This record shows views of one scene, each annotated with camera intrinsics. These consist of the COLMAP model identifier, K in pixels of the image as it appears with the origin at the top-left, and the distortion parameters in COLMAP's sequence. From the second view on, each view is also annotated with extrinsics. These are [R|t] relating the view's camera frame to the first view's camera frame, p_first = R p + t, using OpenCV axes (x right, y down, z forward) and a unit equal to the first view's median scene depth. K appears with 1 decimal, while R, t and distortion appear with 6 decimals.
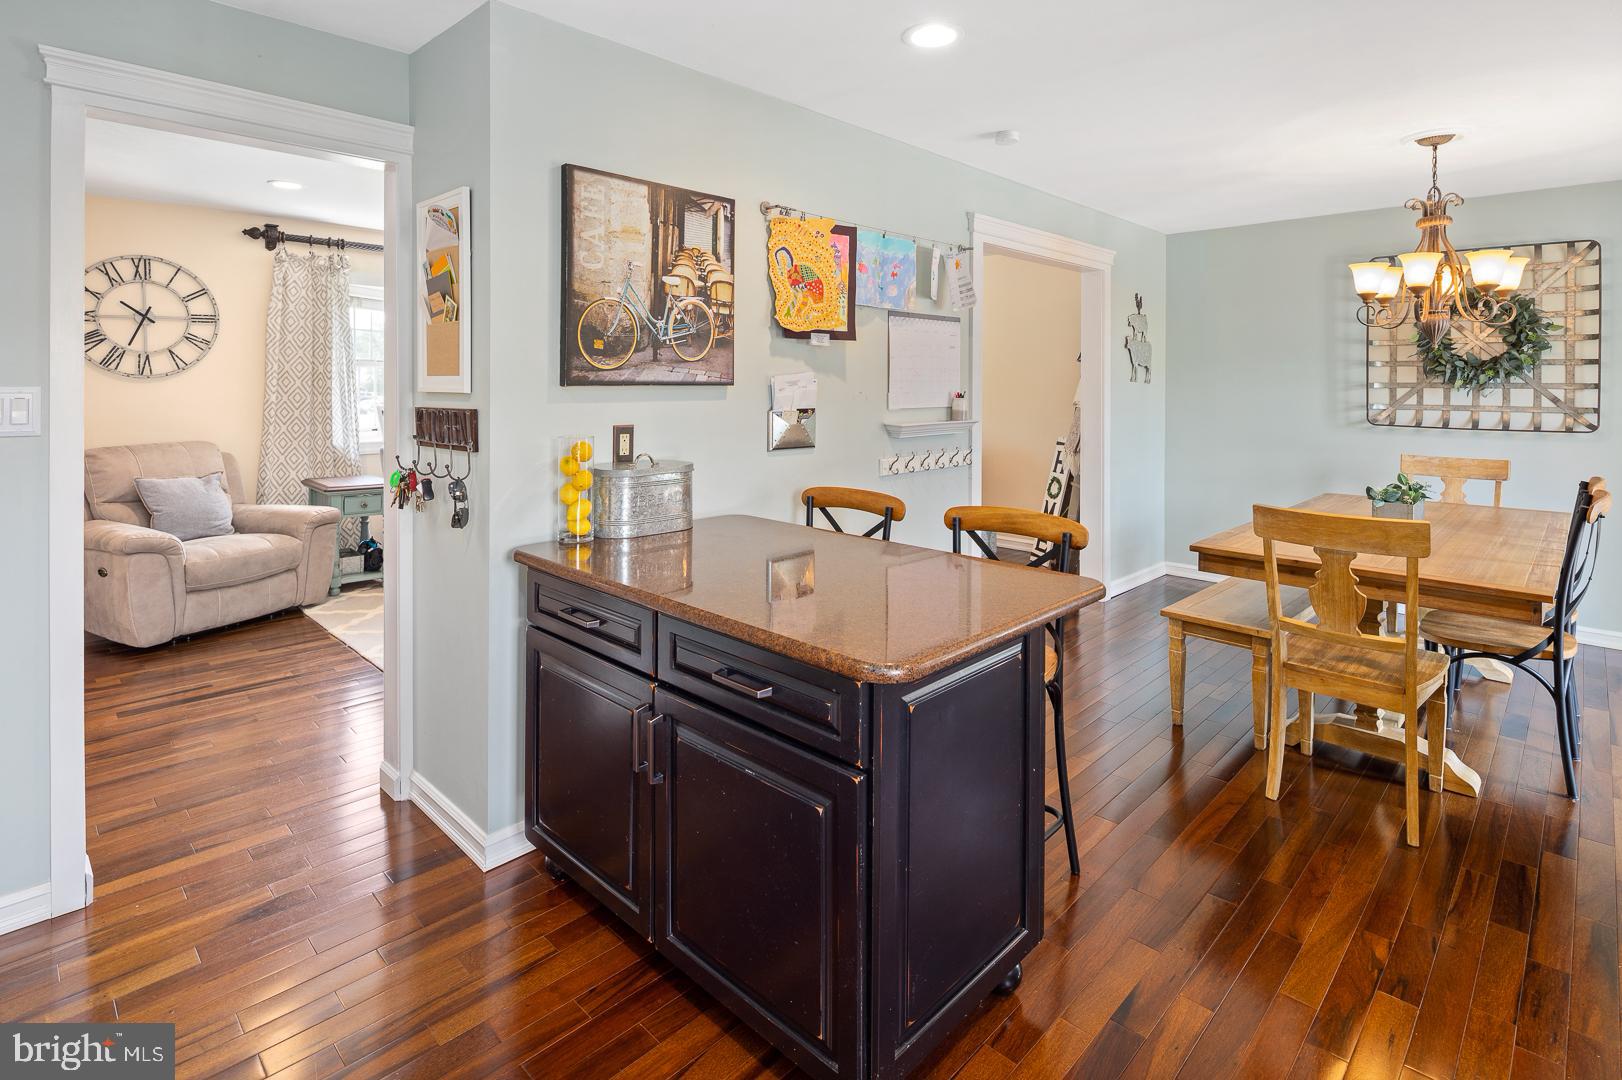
lens RADIAL K [[800.5, 0, 808.2], [0, 800.5, 388.0], [0, 0, 1]] dist [0.004639, -0.002005]
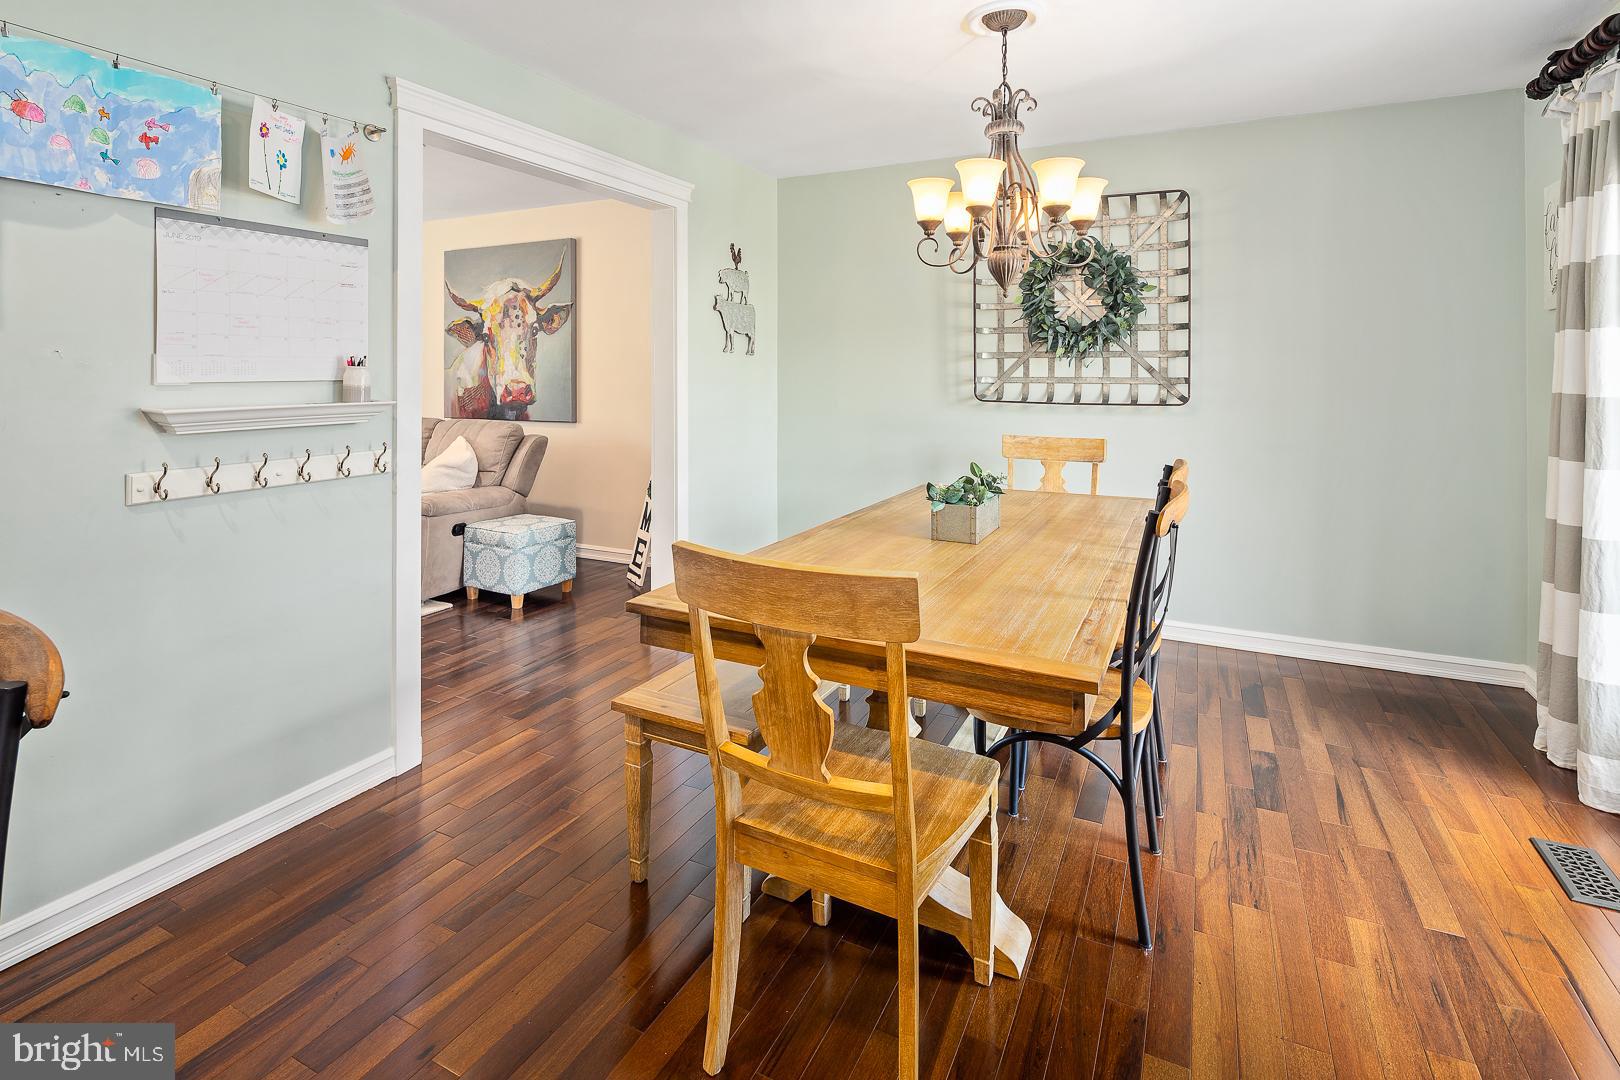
lens RADIAL K [[799.6, 0, 785.4], [0, 799.6, 371.5], [0, 0, 1]] dist [0.004639, -0.002005]
pose [[0.956760, -0.004589, 0.290842, 0.281187], [0.006134, 0.999972, -0.004399, 0.018540], [-0.290813, 0.005993, 0.956761, 0.263885]]
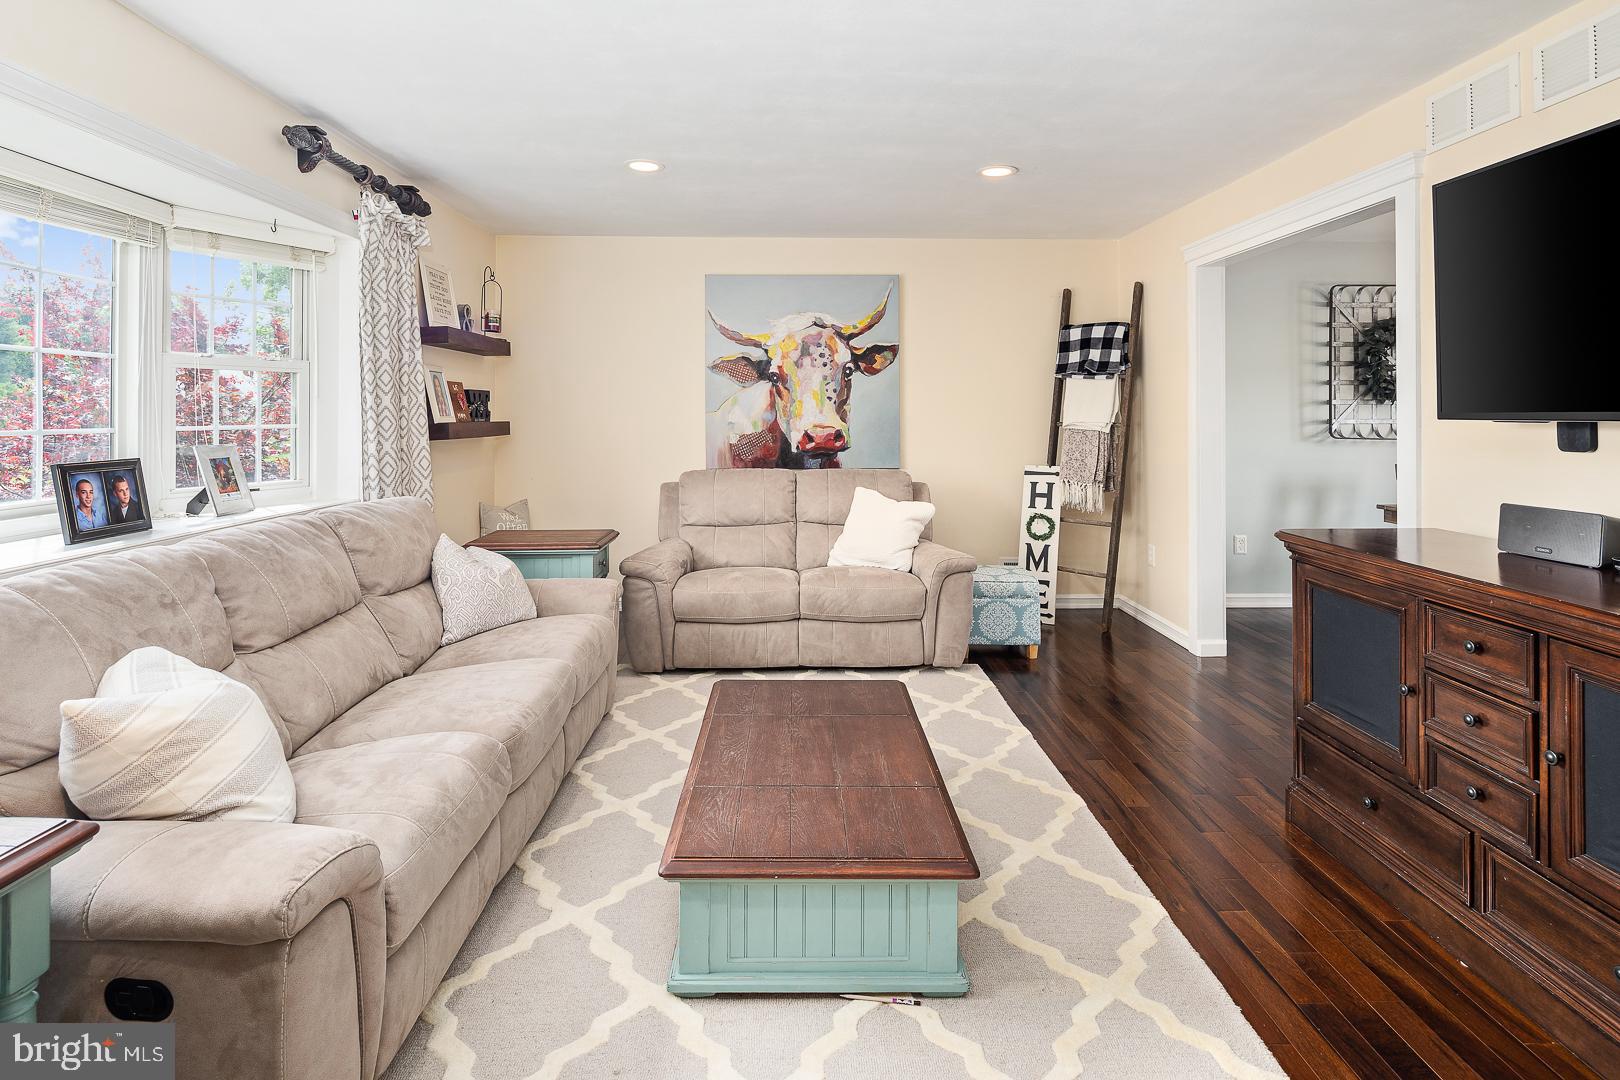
lens RADIAL K [[799.6, 0, 783.4], [0, 799.6, 421.0], [0, 0, 1]] dist [0.004639, -0.002005]
pose [[0.697462, -0.010421, 0.716546, -0.666026], [0.008960, 0.999943, 0.005821, 0.010913], [-0.716566, 0.002360, 0.697515, 0.863653]]
